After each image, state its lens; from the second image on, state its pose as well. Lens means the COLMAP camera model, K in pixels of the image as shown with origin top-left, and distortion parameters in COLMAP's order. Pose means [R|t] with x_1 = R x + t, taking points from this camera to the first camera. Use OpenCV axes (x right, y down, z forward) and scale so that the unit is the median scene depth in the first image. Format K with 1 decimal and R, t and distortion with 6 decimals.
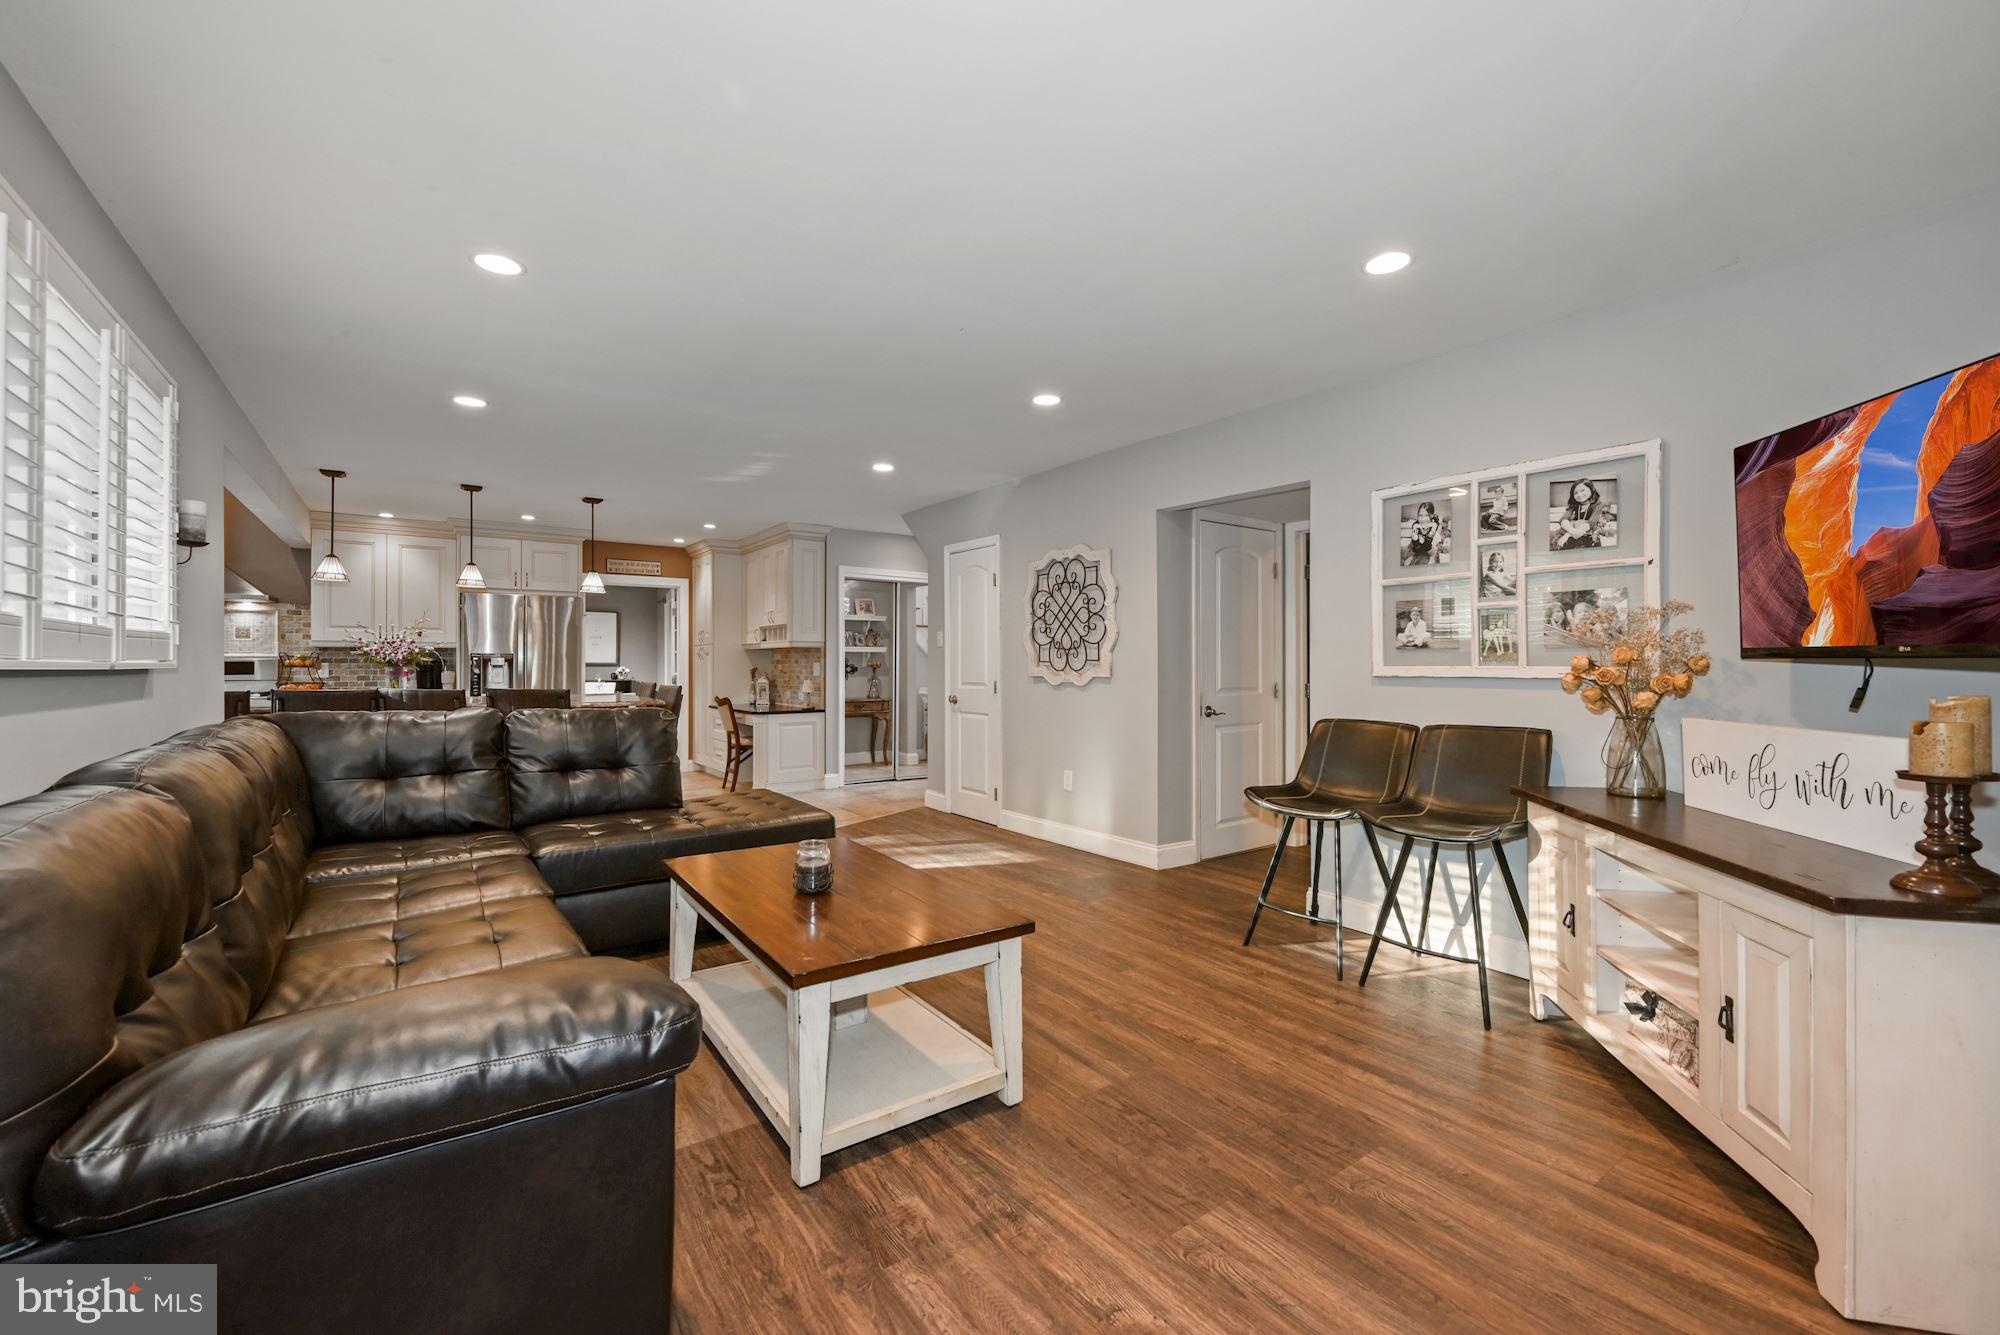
lens RADIAL K [[818.2, 0, 1017.3], [0, 818.2, 660.4], [0, 0, 1]] dist [0.001125, -0.000030]
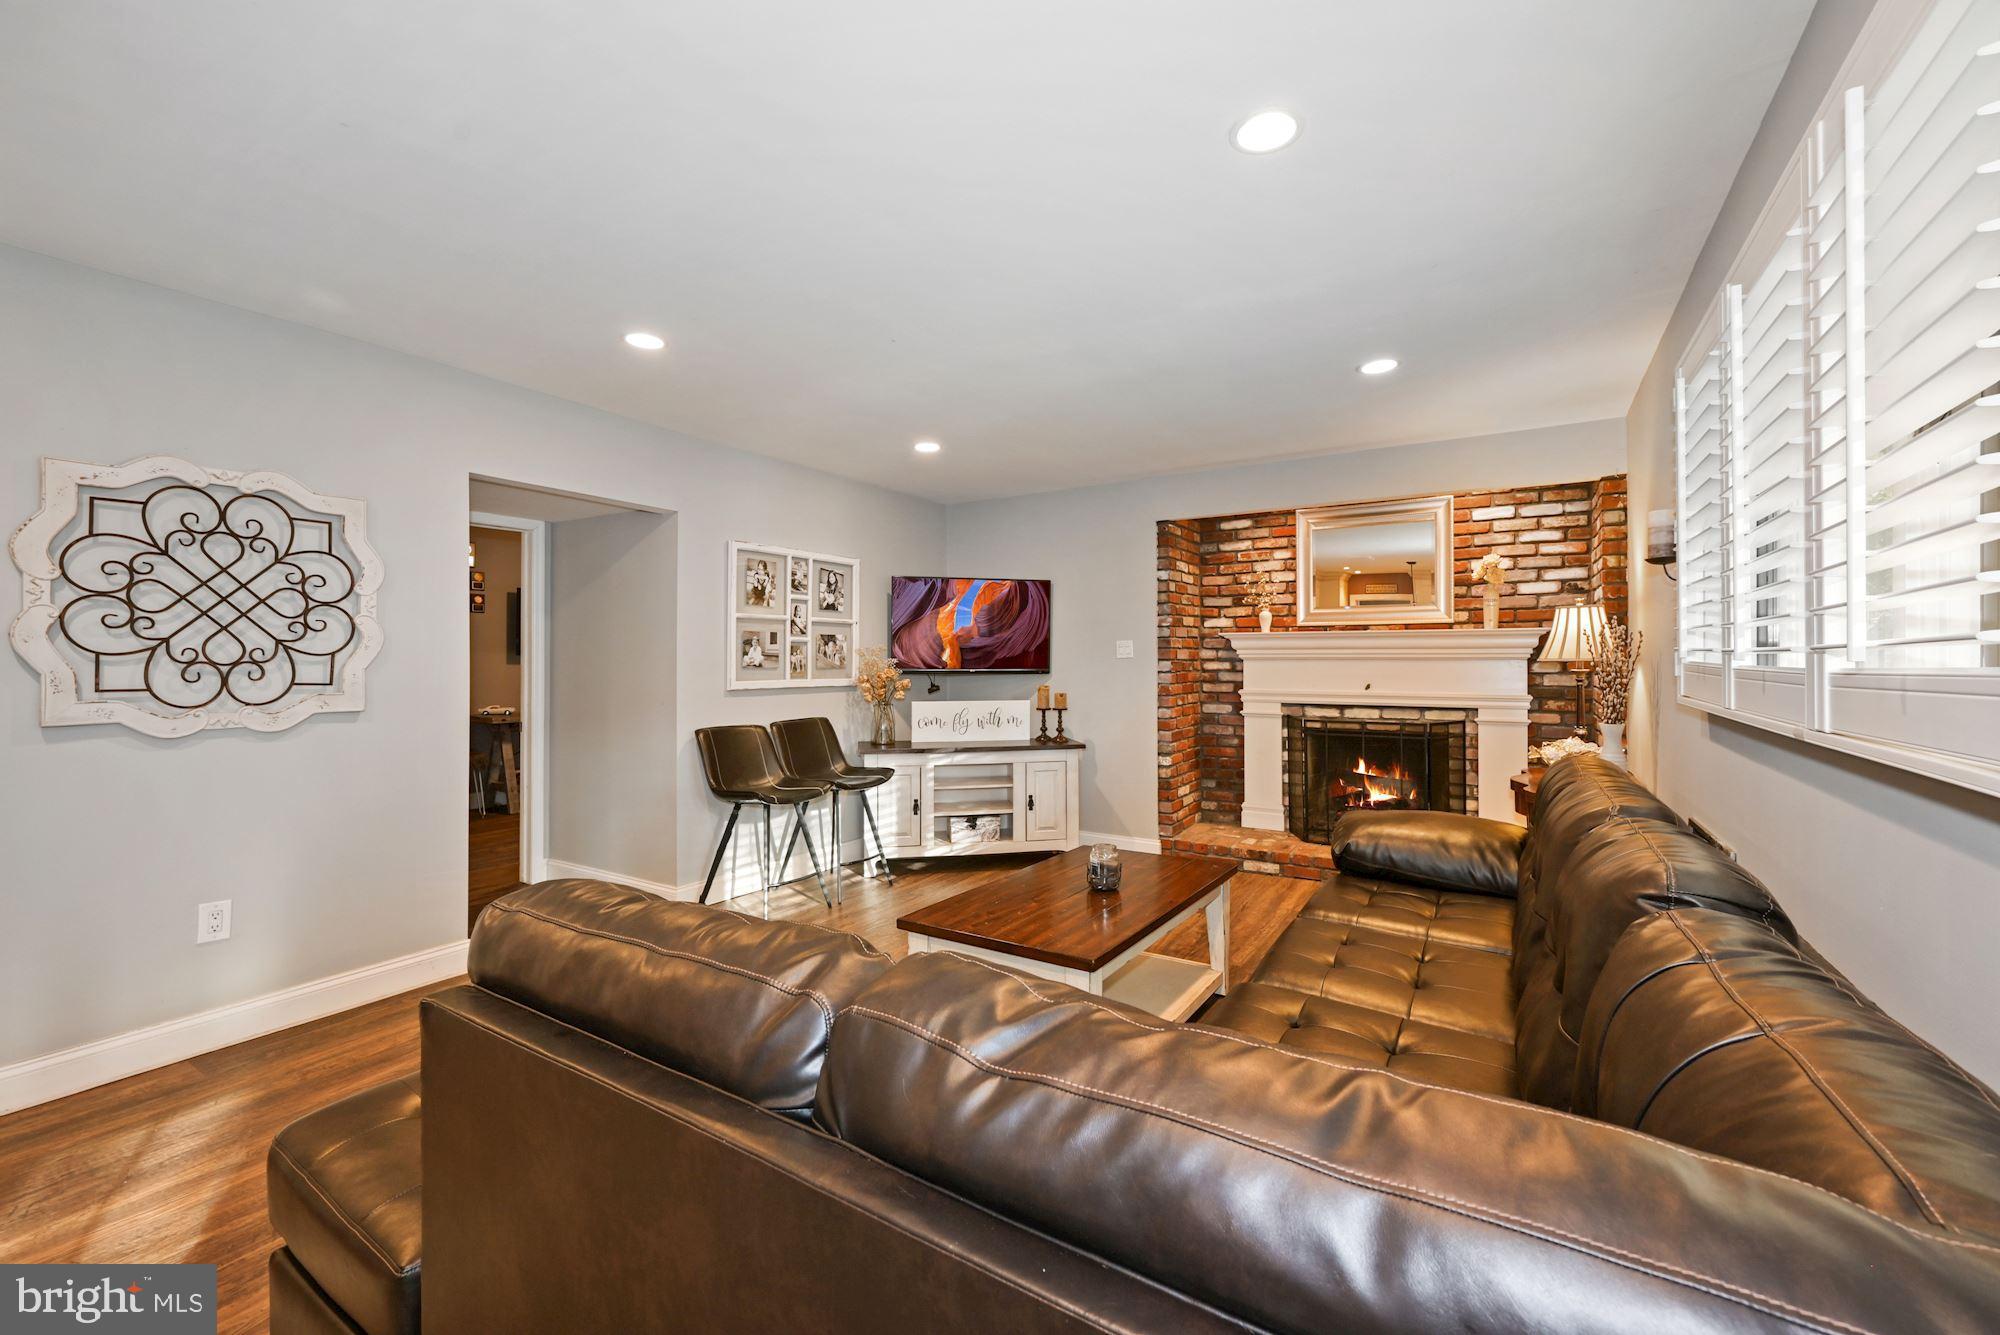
lens RADIAL K [[818.2, 0, 998.4], [0, 818.2, 661.4], [0, 0, 1]] dist [0.001125, -0.000030]
pose [[-0.358557, -0.000762, 0.933508, -0.608907], [-0.003552, 0.999994, -0.000548, -0.017130], [-0.933501, -0.003512, -0.358557, 0.748046]]
